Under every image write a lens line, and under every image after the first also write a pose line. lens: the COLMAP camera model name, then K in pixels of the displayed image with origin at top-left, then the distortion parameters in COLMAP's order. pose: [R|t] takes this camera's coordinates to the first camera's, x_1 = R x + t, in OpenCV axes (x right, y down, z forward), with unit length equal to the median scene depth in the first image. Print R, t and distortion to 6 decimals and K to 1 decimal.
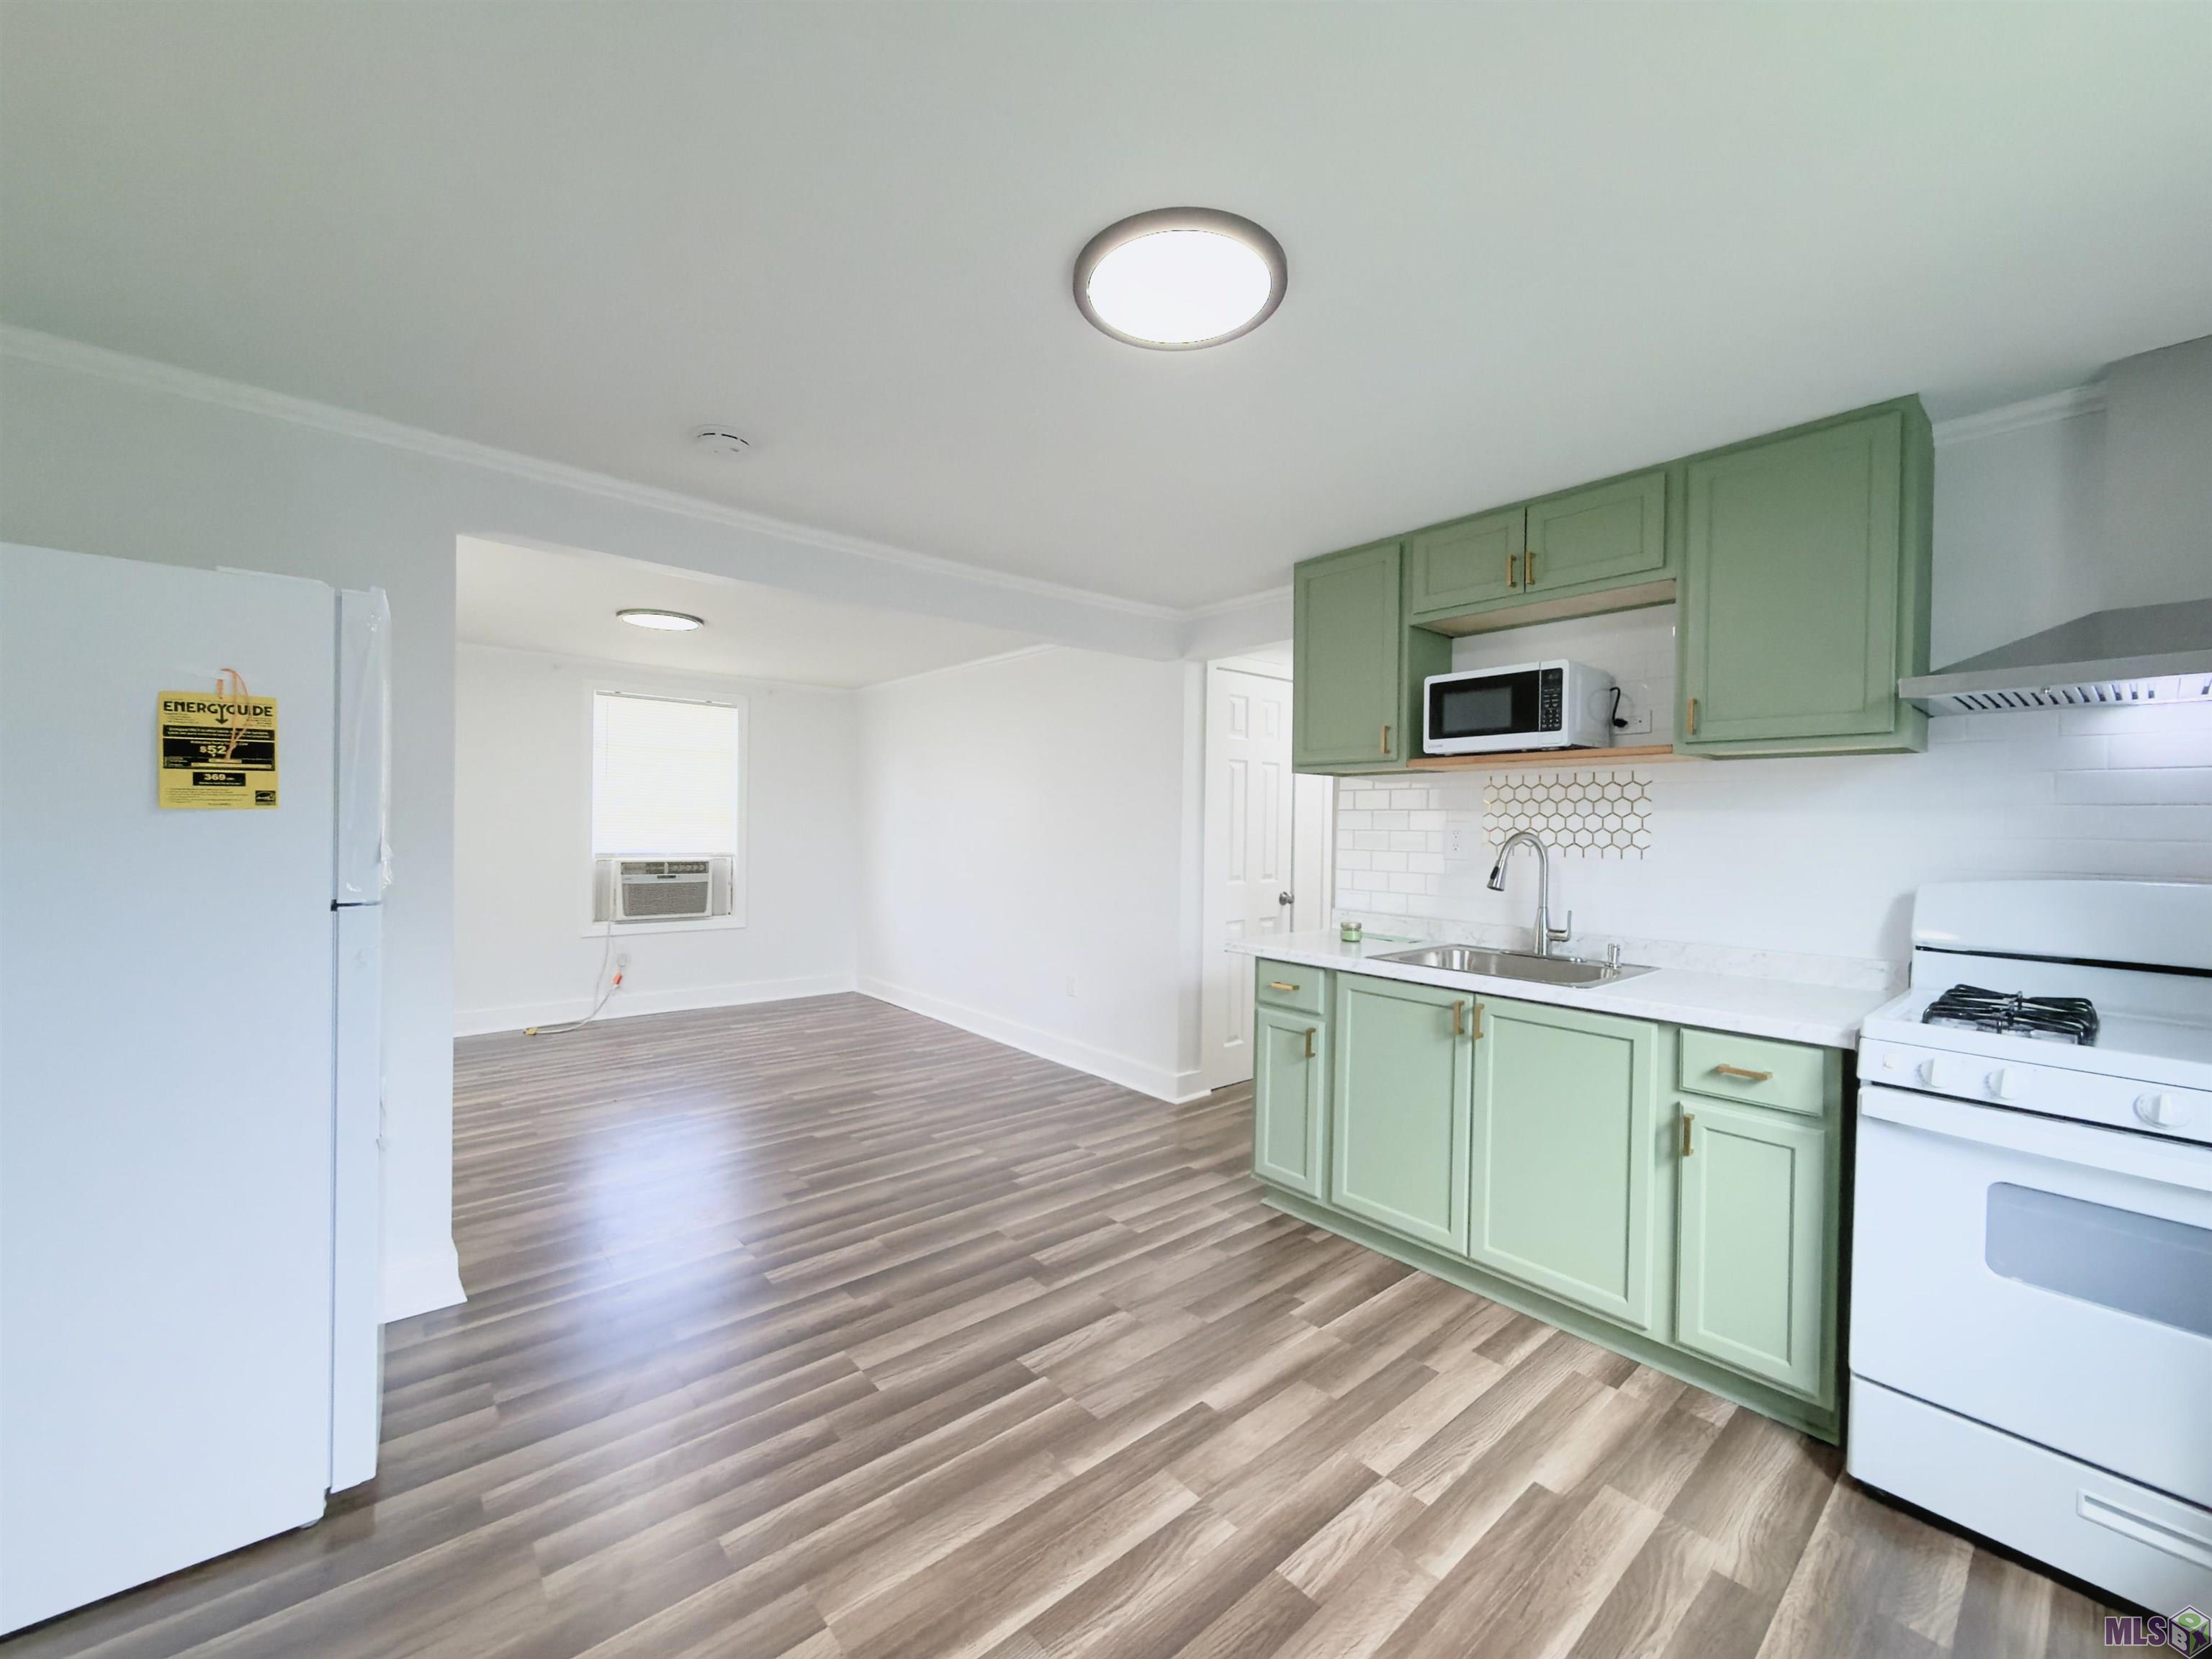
lens RADIAL K [[881.5, 0, 1106.0], [0, 881.5, 829.5], [0, 0, 1]] dist [-0.000507, -0.000016]
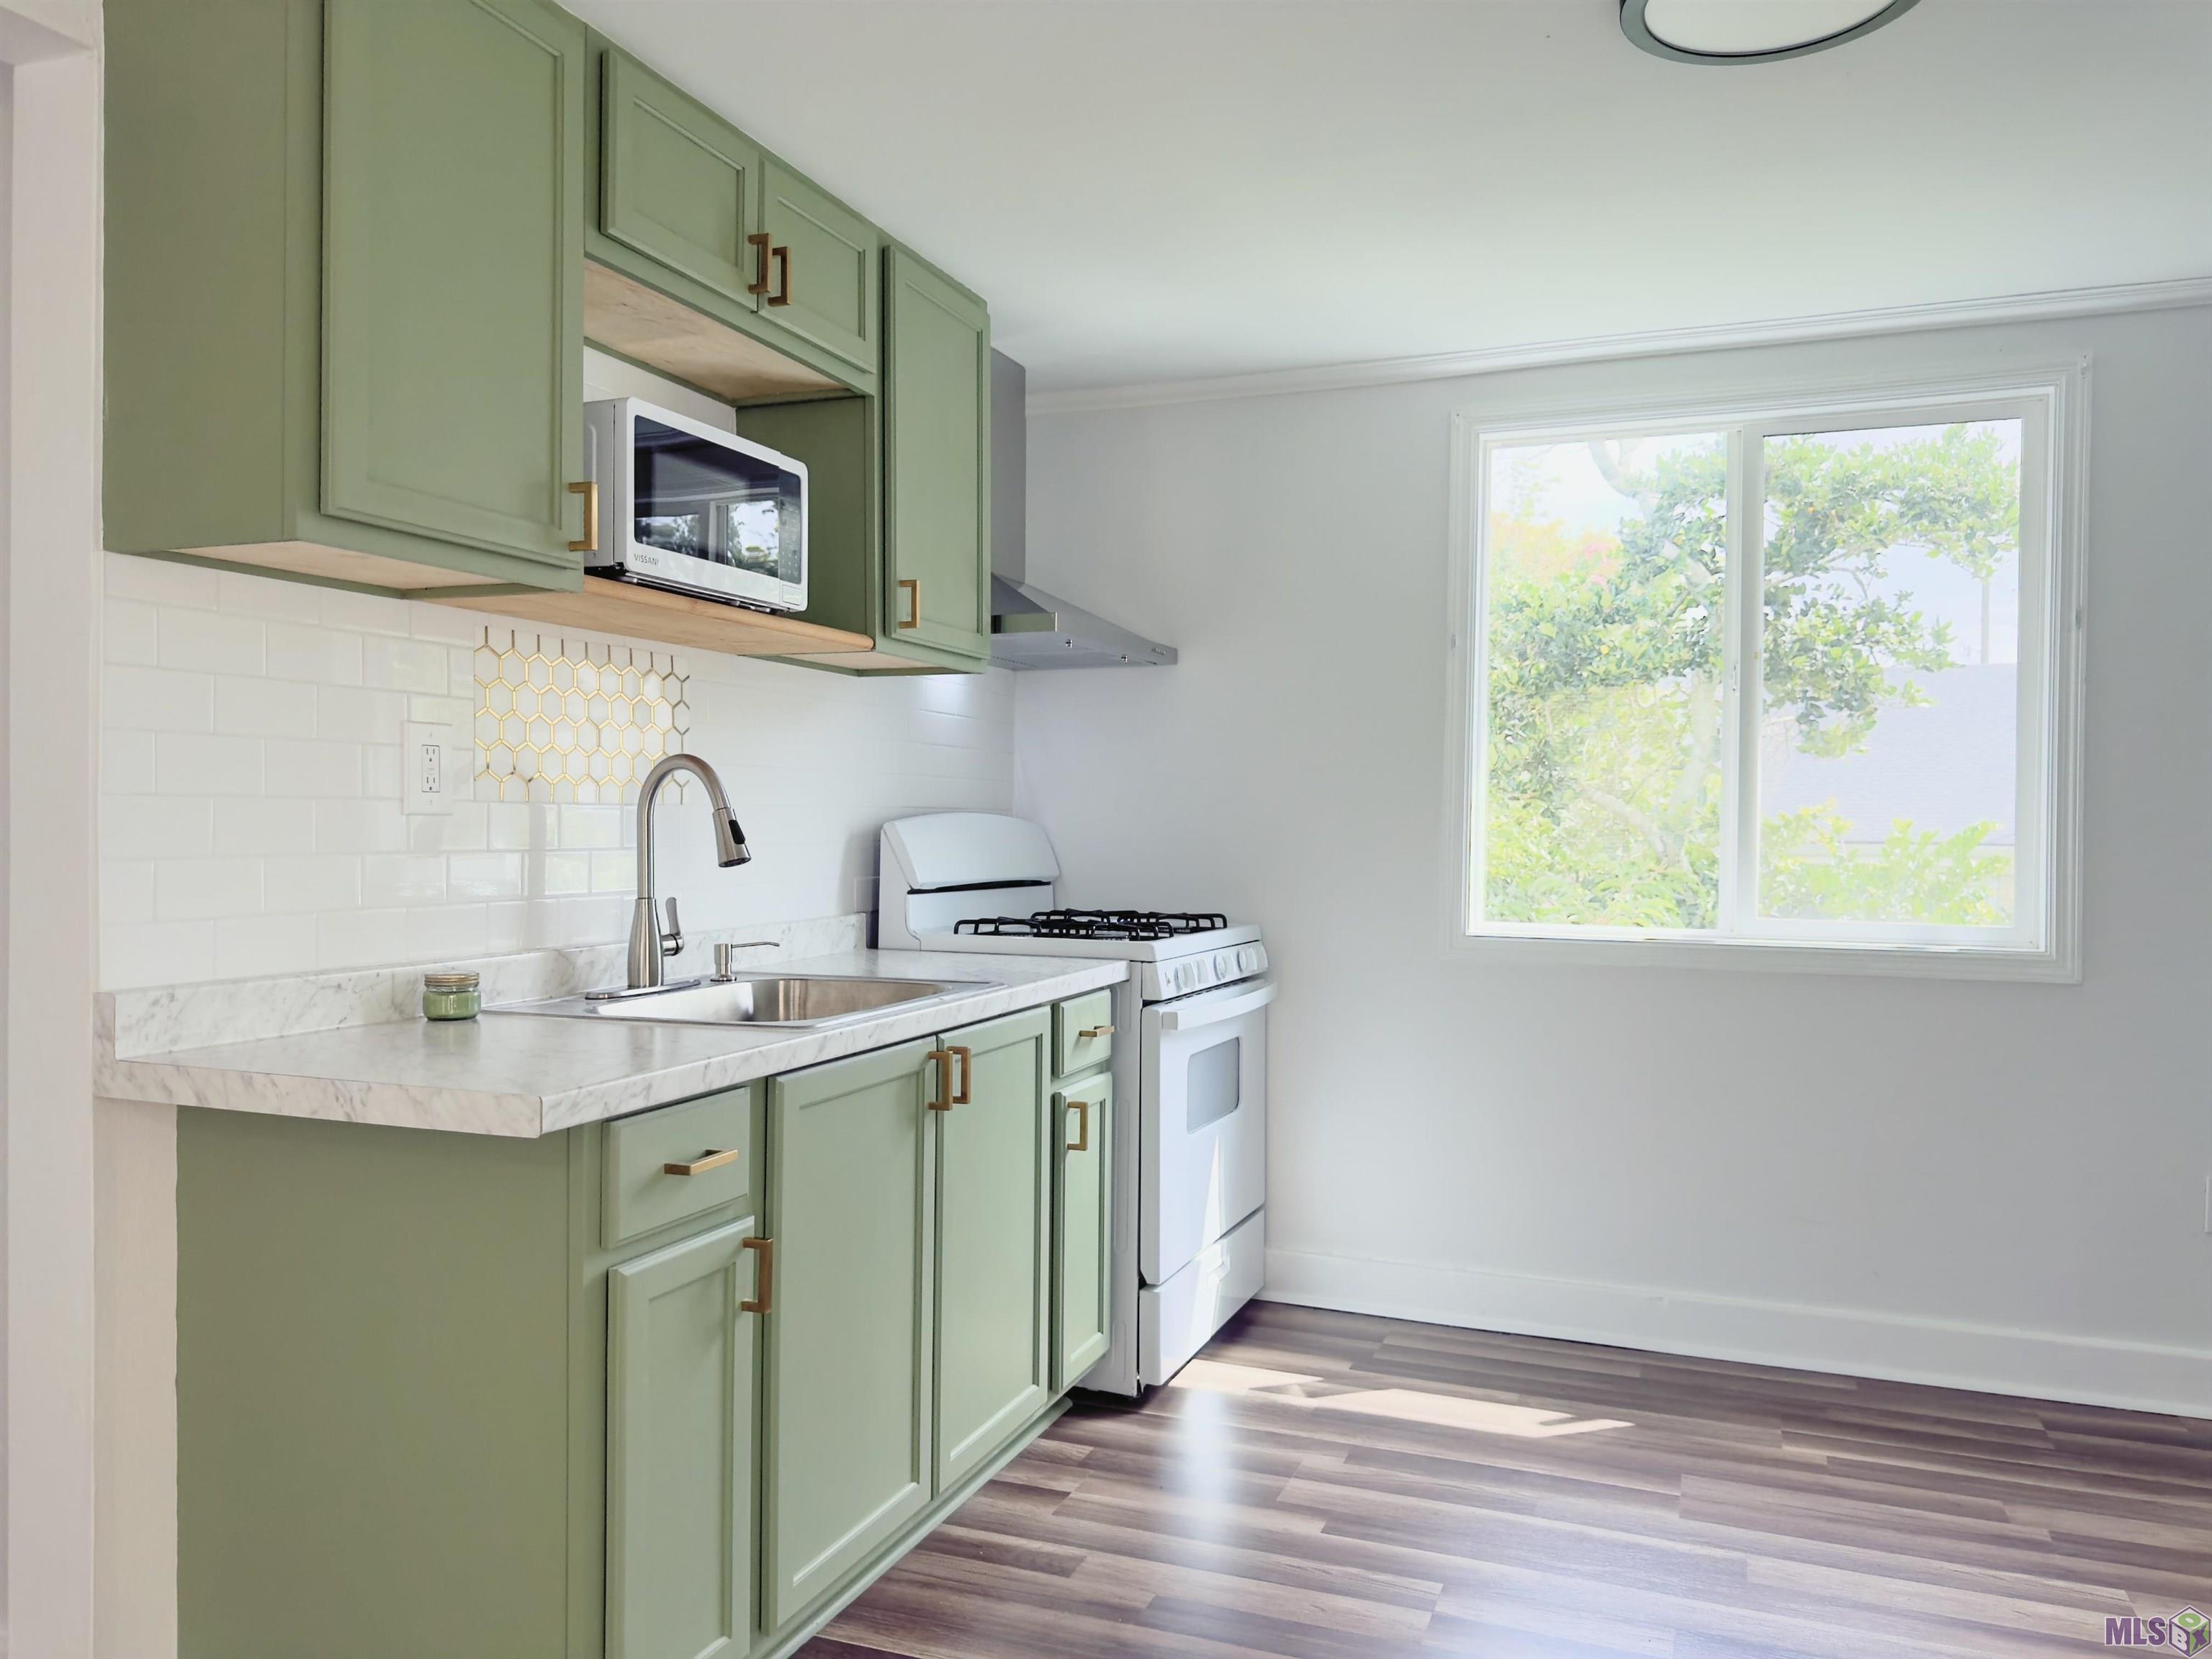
lens RADIAL K [[1663.8, 0, 1106.0], [0, 1663.8, 829.5], [0, 0, 1]] dist [0.002856, 0.000617]
pose [[-0.472492, -0.026994, 0.880921, -0.618701], [-0.006926, 0.999614, 0.026916, 0.025021], [-0.881308, 0.006616, -0.472497, 1.499617]]
